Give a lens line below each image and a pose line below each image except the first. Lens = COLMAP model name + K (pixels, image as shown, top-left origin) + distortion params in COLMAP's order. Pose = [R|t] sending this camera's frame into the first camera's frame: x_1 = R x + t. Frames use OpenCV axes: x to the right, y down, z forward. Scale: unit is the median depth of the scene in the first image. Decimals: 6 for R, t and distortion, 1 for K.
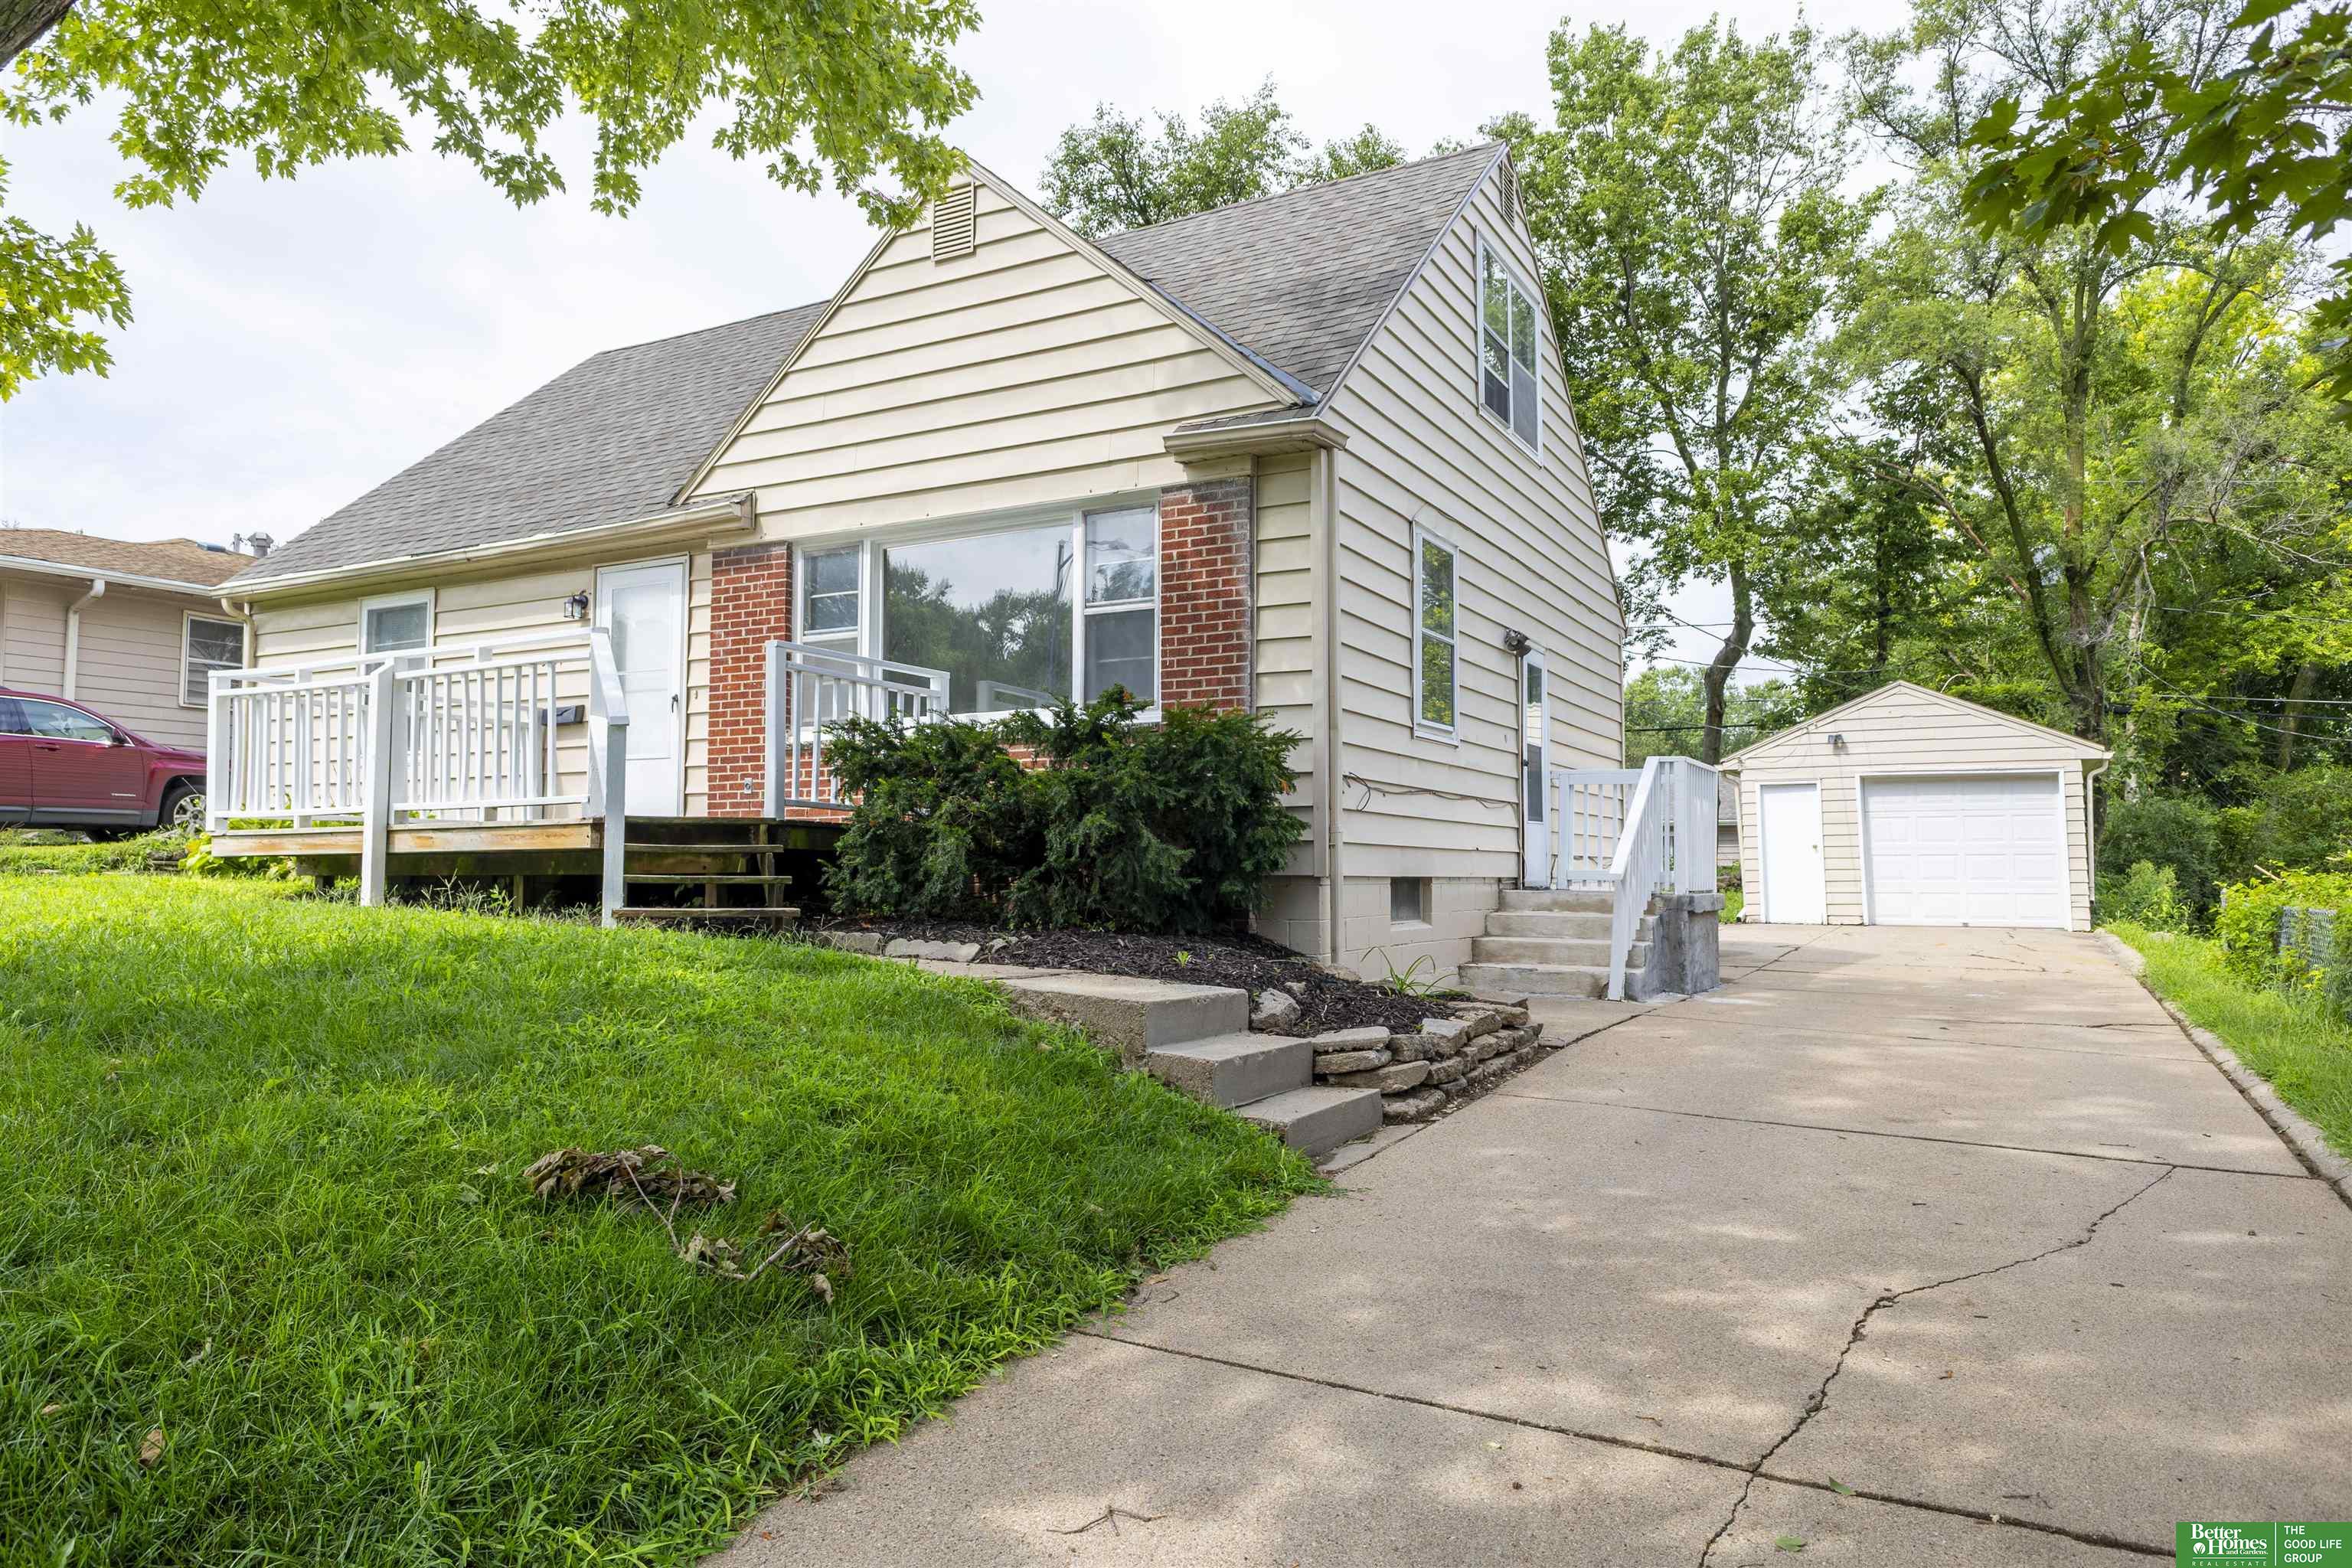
lens RADIAL K [[1485.2, 0, 1175.1], [0, 1485.2, 758.0], [0, 0, 1]] dist [0.005274, 0.002089]
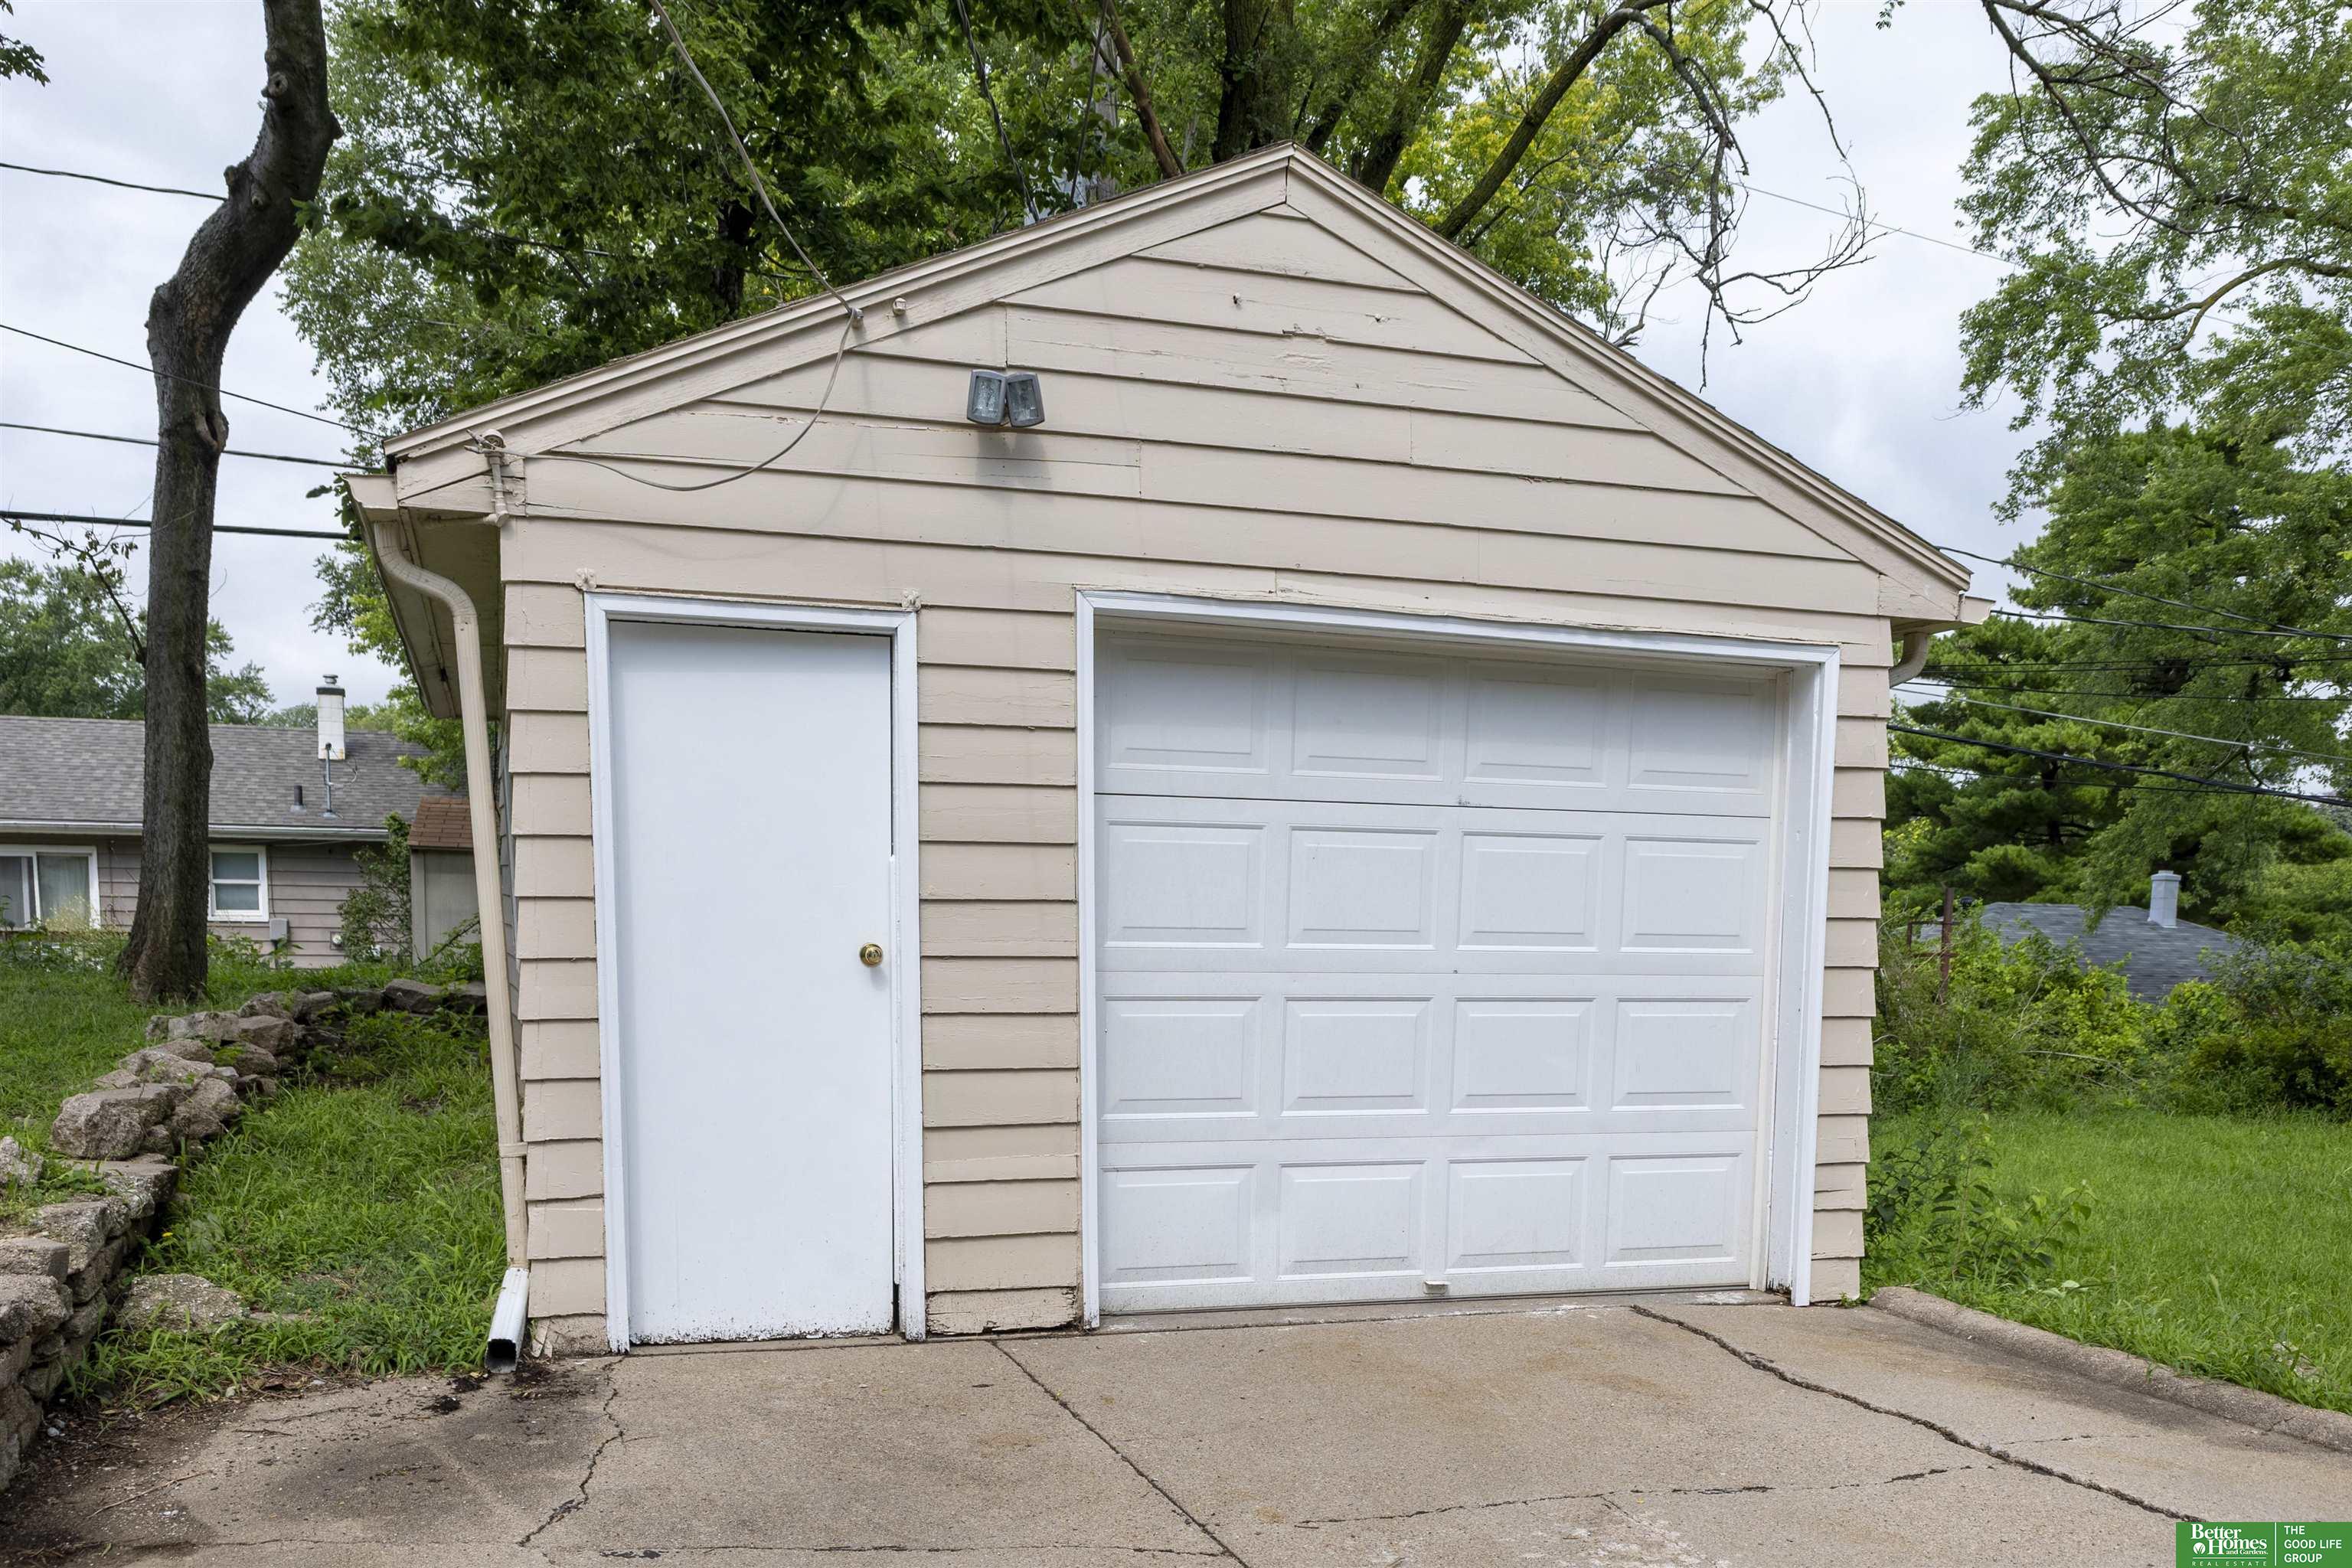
lens RADIAL K [[2022.4, 0, 1181.7], [0, 2022.4, 1157.7], [0, 0, 1]] dist [0.024618, -0.009146]
pose [[0.666192, -0.078672, 0.741619, 0.249138], [-0.067590, 0.983959, 0.165096, 0.037644], [-0.742711, -0.160112, 0.650188, 0.772347]]
